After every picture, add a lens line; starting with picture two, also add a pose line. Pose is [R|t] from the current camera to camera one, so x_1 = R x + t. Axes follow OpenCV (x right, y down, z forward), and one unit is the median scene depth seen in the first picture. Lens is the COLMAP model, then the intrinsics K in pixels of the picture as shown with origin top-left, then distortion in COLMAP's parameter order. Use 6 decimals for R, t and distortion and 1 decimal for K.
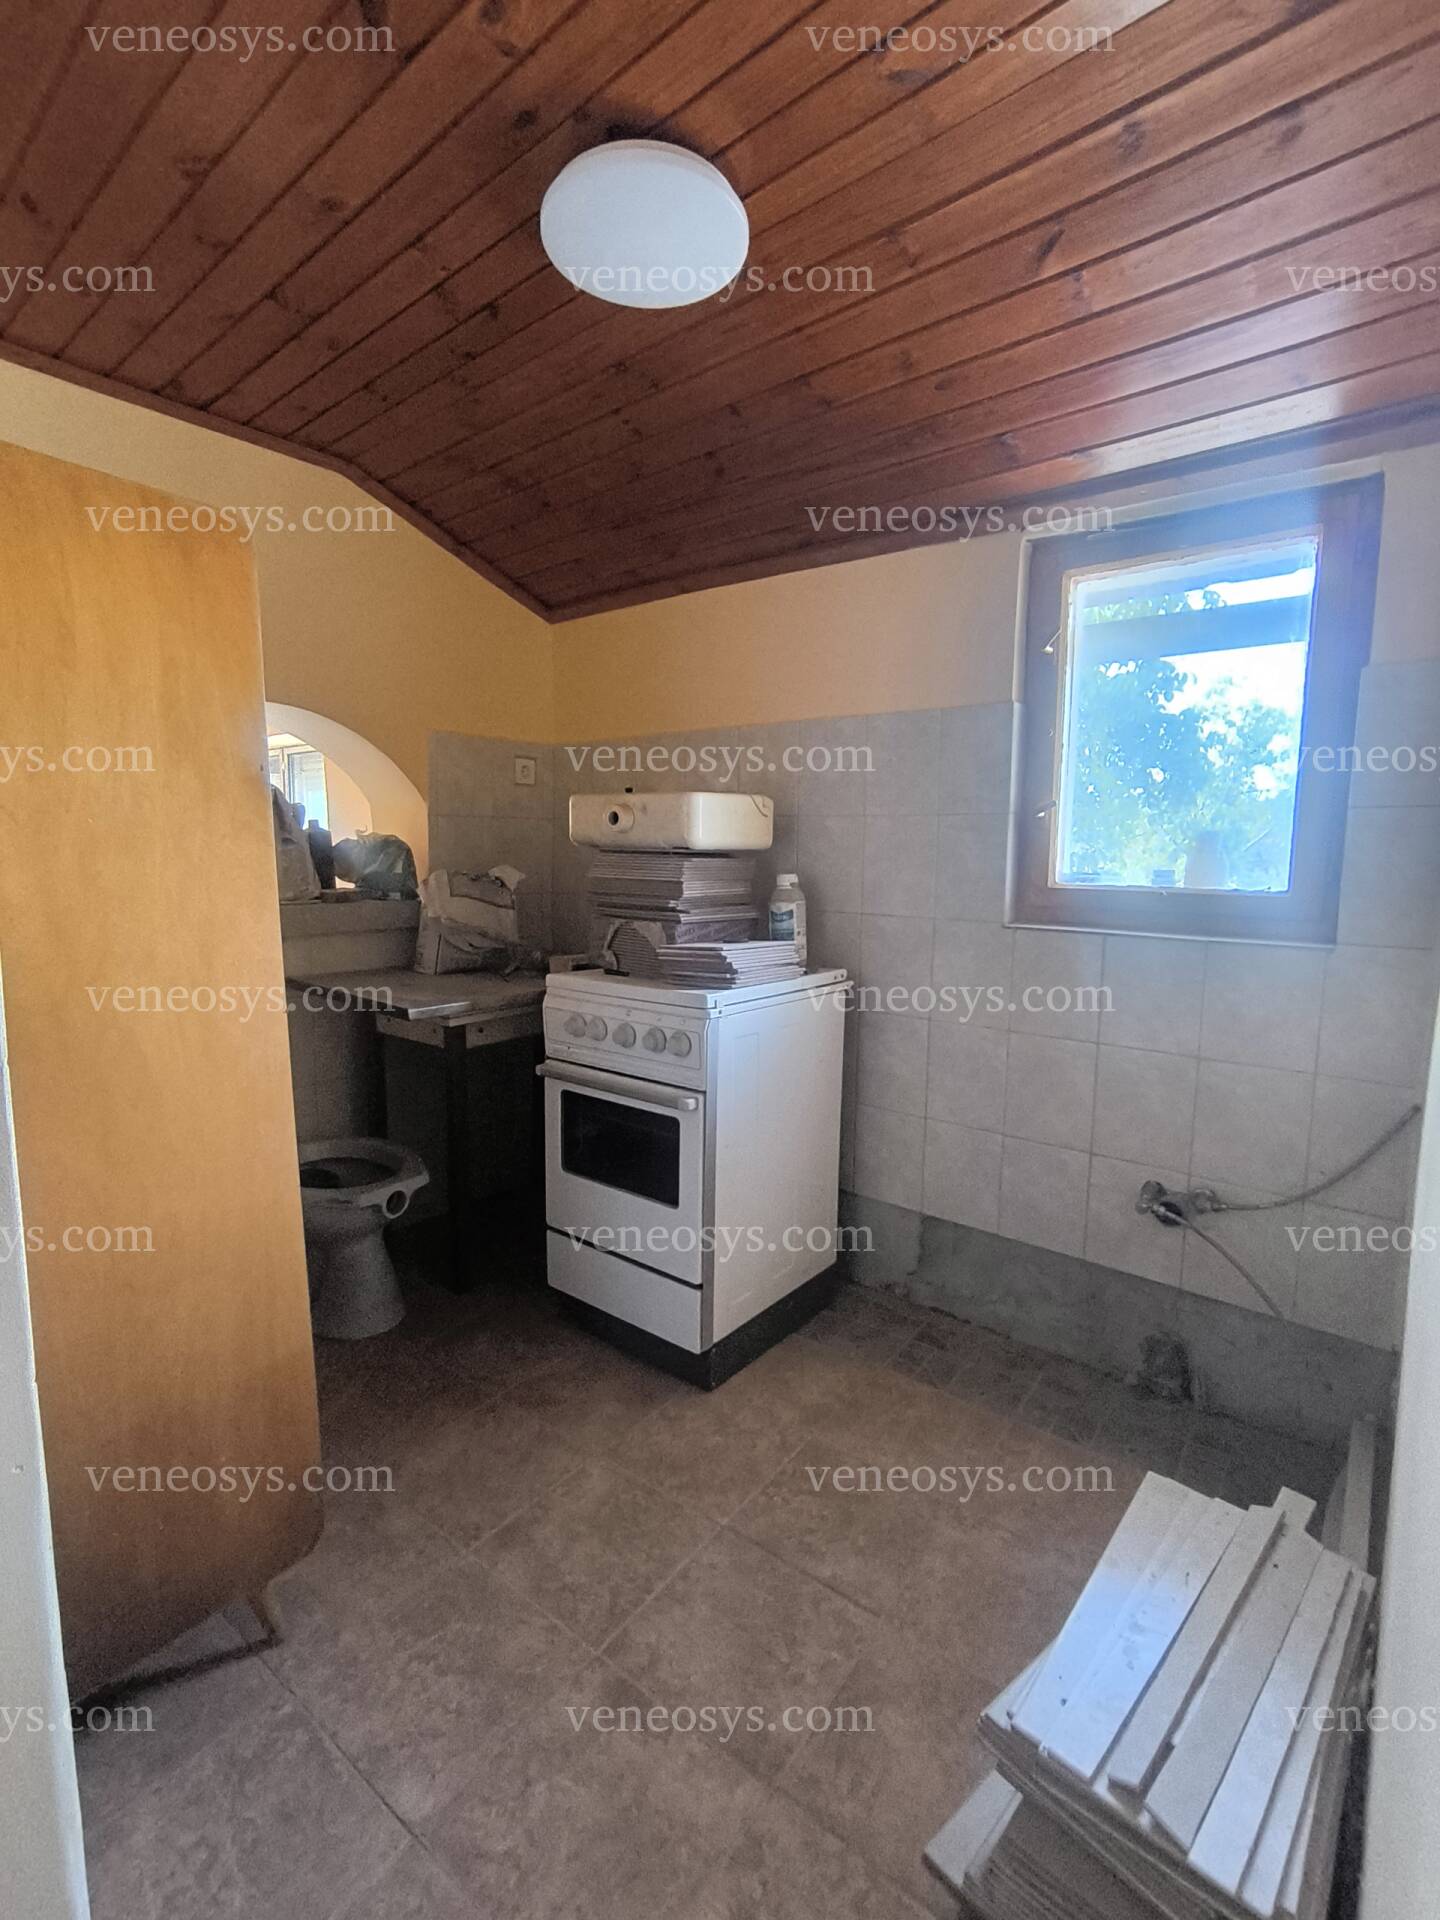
lens RADIAL K [[849.8, 0, 700.3], [0, 849.8, 955.3], [0, 0, 1]] dist [0.002486, -0.000349]
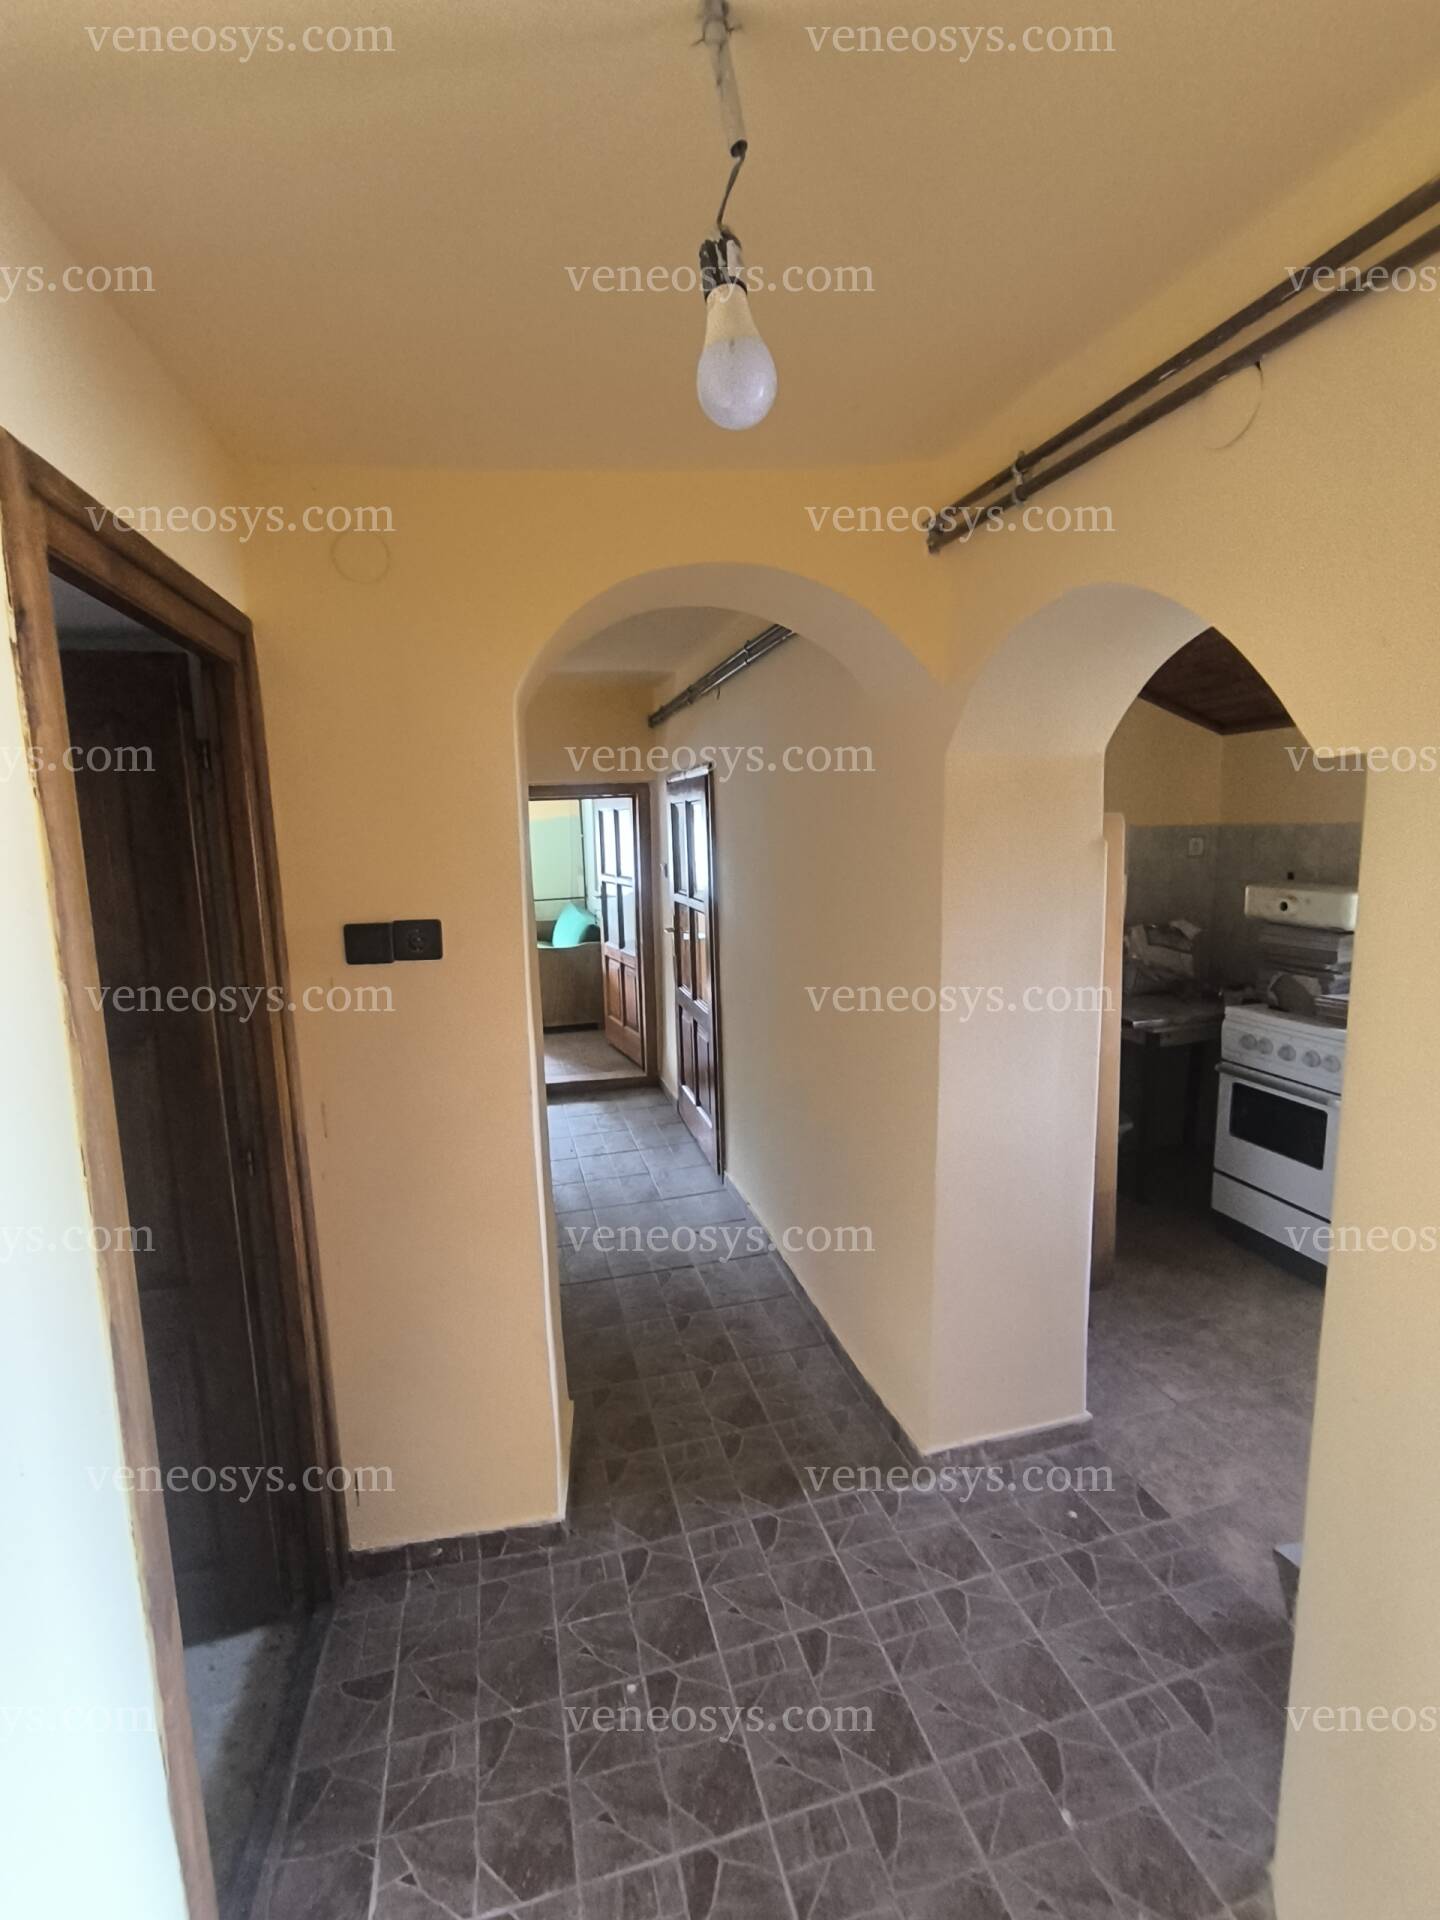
lens RADIAL K [[847.8, 0, 720.0], [0, 847.8, 960.0], [0, 0, 1]] dist [-0.023886, -0.000096]
pose [[0.811944, 0.047277, -0.581818, -0.043602], [-0.017873, 0.998261, 0.056174, -0.130258], [0.583462, -0.035212, 0.811377, -0.760663]]
